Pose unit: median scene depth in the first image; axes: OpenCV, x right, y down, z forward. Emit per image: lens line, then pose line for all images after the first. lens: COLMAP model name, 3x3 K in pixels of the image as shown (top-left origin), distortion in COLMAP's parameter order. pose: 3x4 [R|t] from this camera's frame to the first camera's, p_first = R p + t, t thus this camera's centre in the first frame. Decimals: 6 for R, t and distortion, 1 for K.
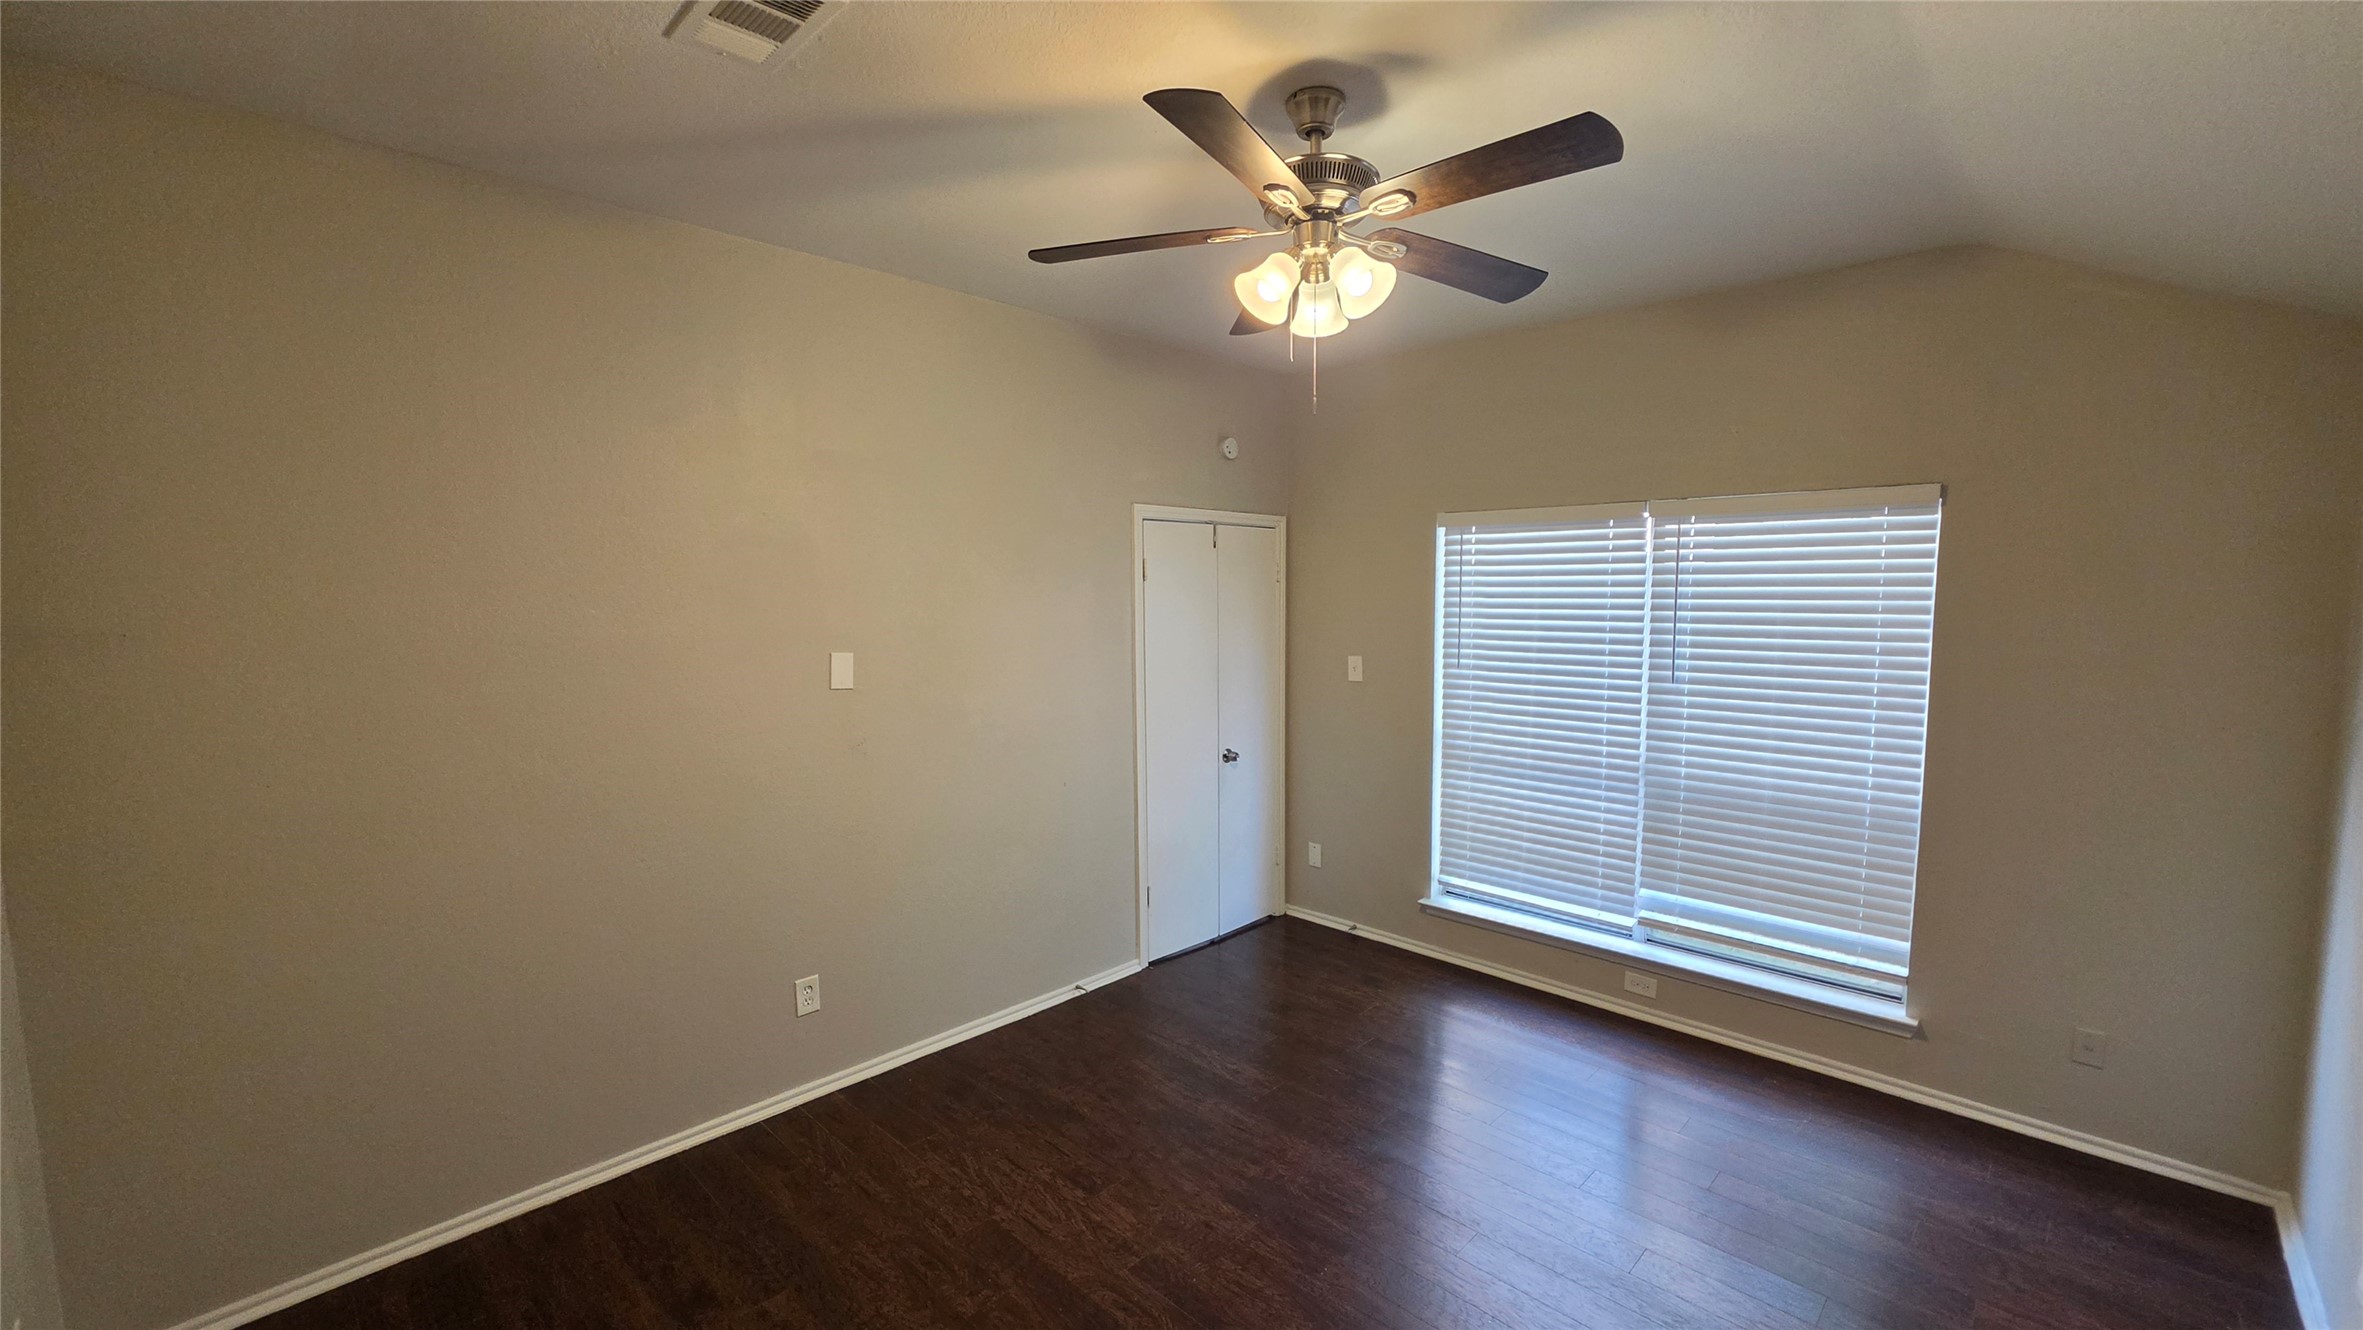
lens RADIAL K [[944.4, 0, 1192.5], [0, 944.4, 678.2], [0, 0, 1]] dist [0.000870, 0.000307]
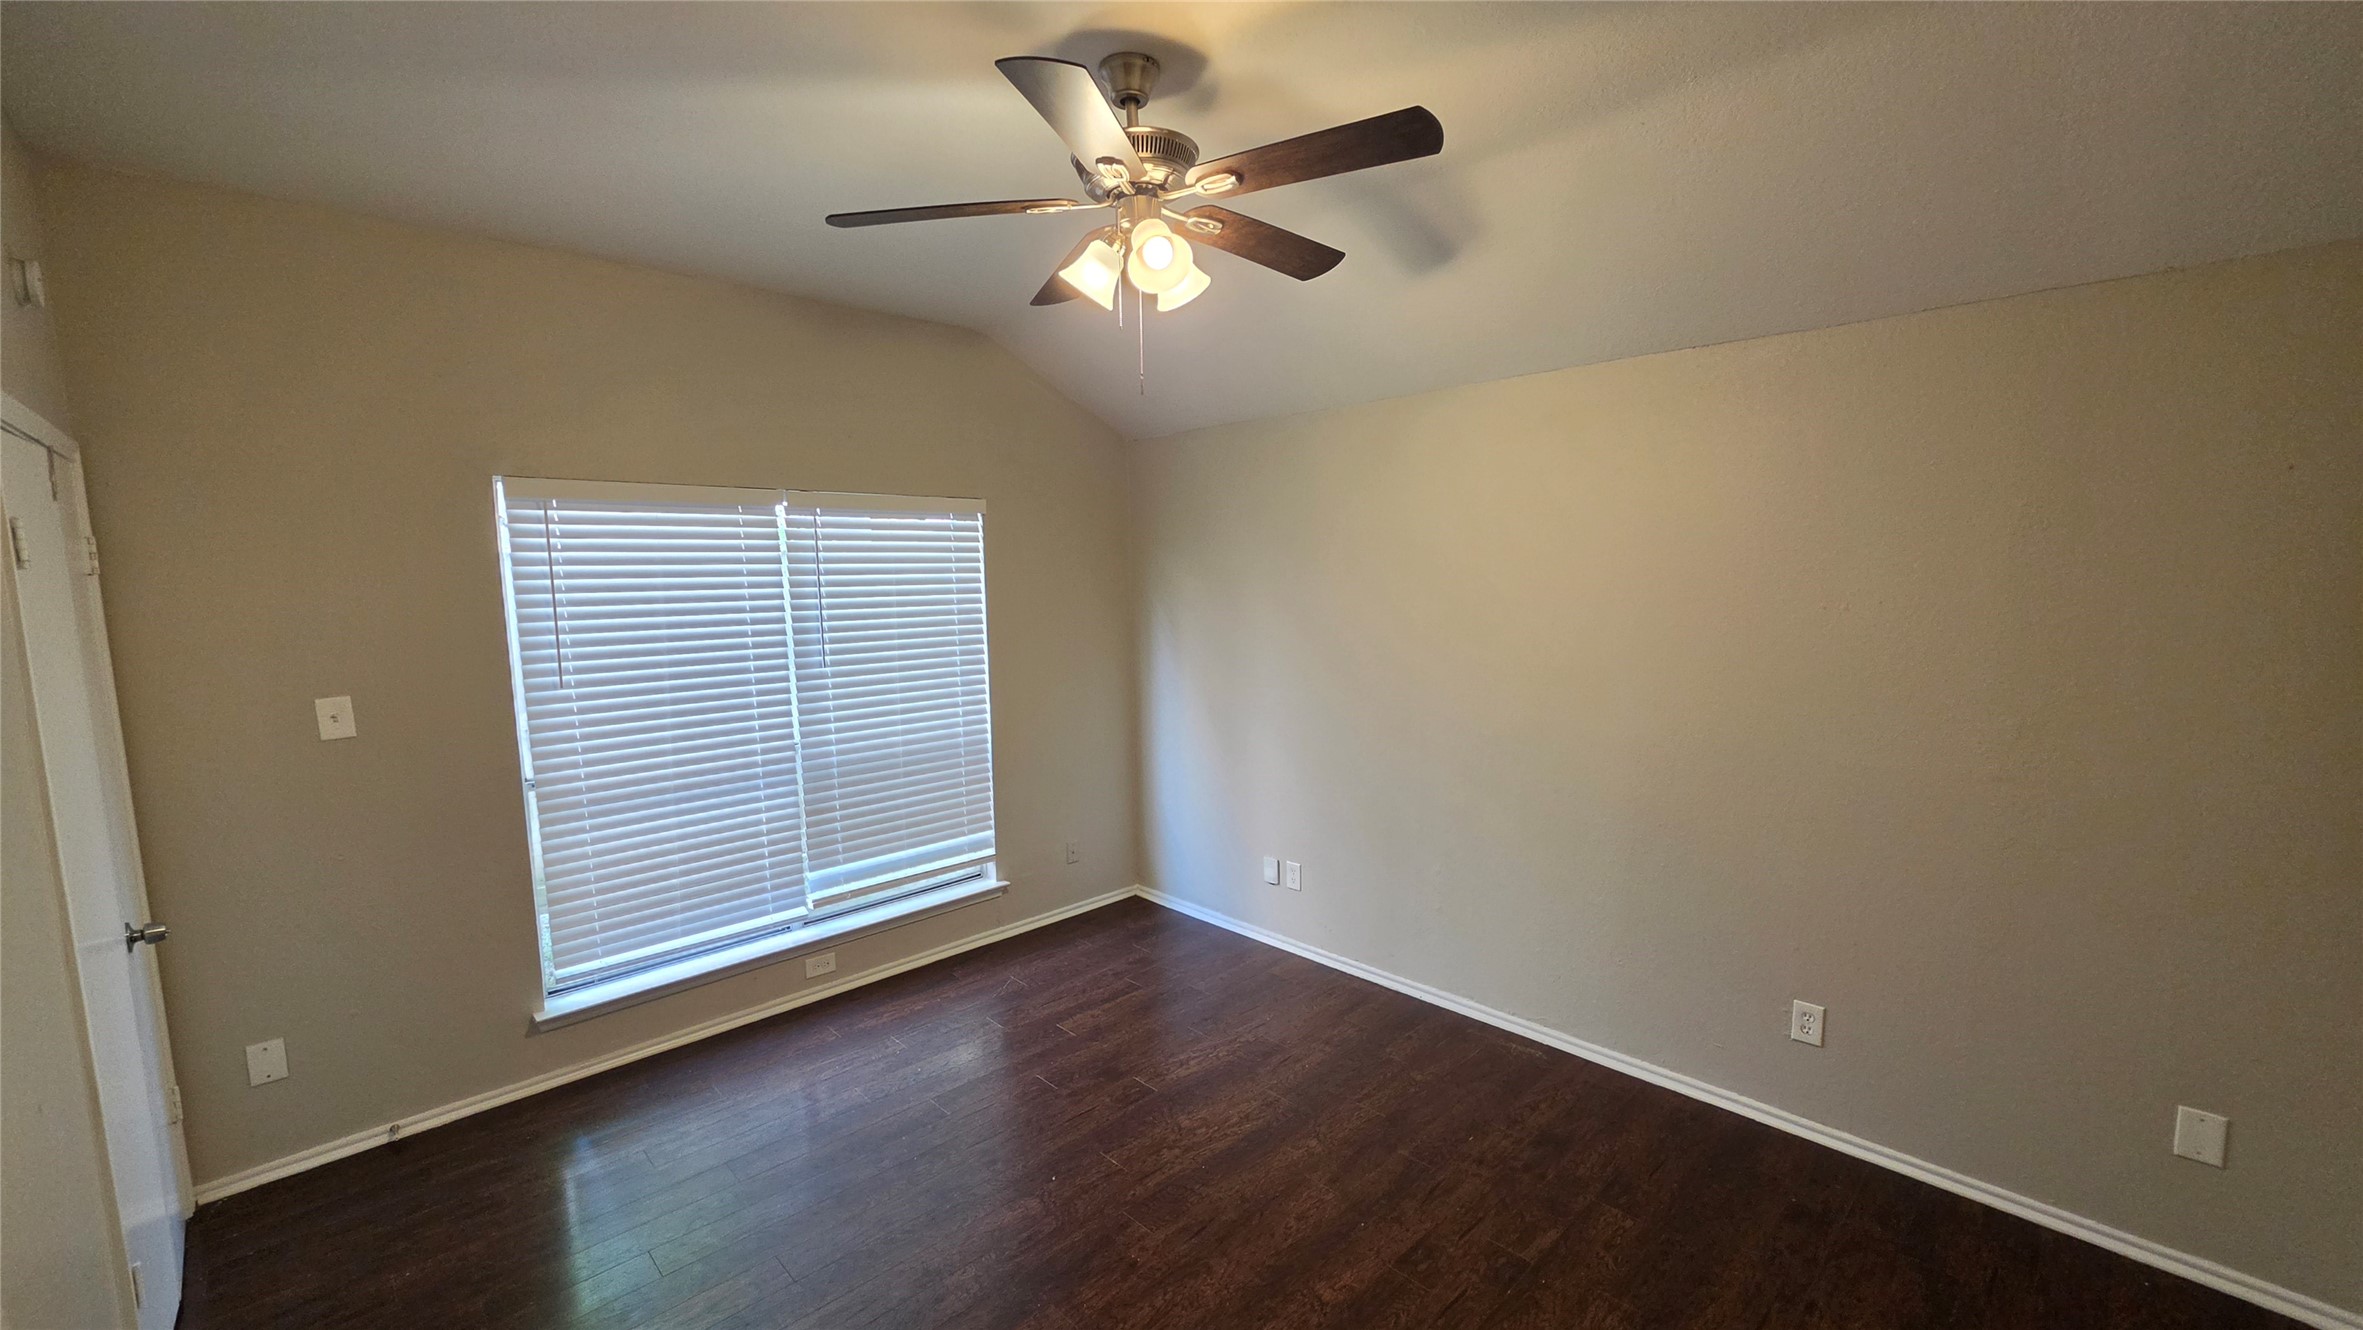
lens RADIAL K [[944.4, 0, 1192.5], [0, 944.4, 678.2], [0, 0, 1]] dist [0.000870, 0.000307]
pose [[0.038429, -0.112068, 0.992957, -0.495203], [0.112542, 0.987854, 0.107137, -0.047088], [-0.992904, 0.107632, 0.050574, 0.519534]]
